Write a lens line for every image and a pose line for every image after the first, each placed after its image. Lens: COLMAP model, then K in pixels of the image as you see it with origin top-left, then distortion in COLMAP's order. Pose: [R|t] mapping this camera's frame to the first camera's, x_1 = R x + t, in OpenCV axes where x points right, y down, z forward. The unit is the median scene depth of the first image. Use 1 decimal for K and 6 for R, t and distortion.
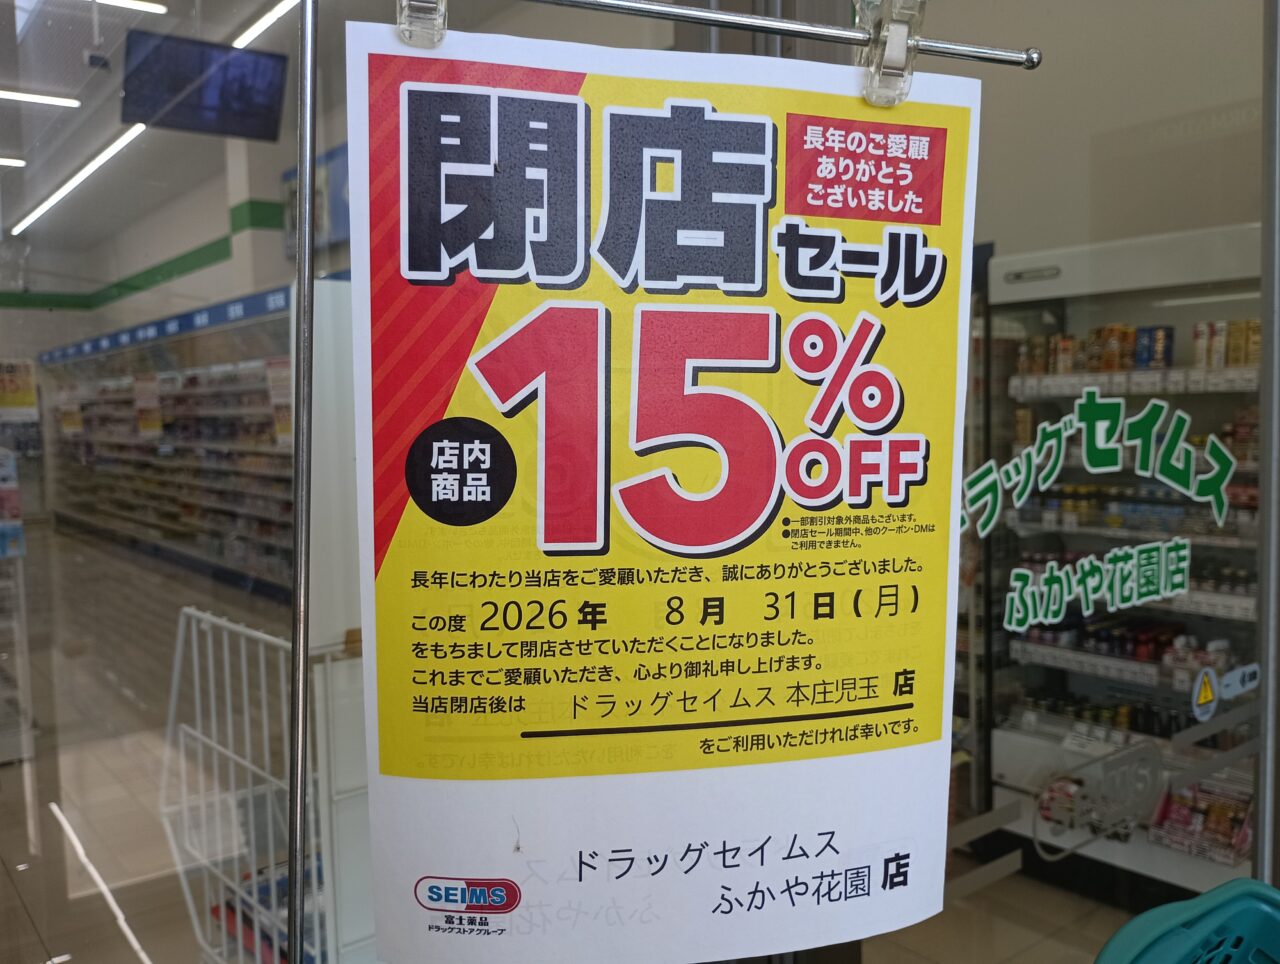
lens RADIAL K [[1055.4, 0, 640.0], [0, 1055.4, 482.0], [0, 0, 1]] dist [0.009239, -0.002176]
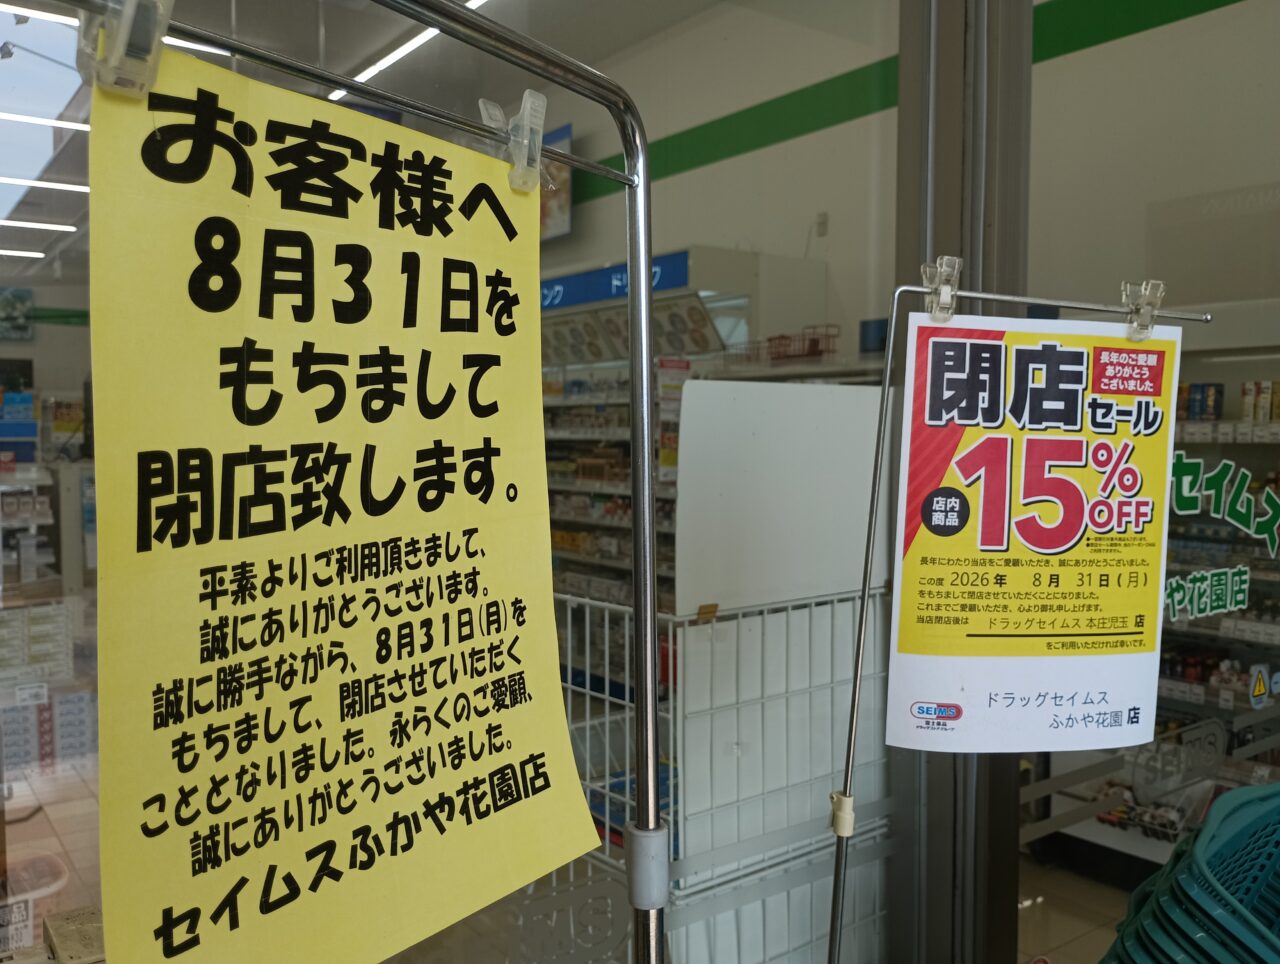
lens RADIAL K [[1055.6, 0, 605.7], [0, 1055.6, 465.6], [0, 0, 1]] dist [0.003662, -0.018426]
pose [[0.998566, 0.024582, -0.047558, -0.718232], [-0.026357, 0.998966, -0.037053, -0.005086], [0.046597, 0.038253, 0.998181, -1.131404]]
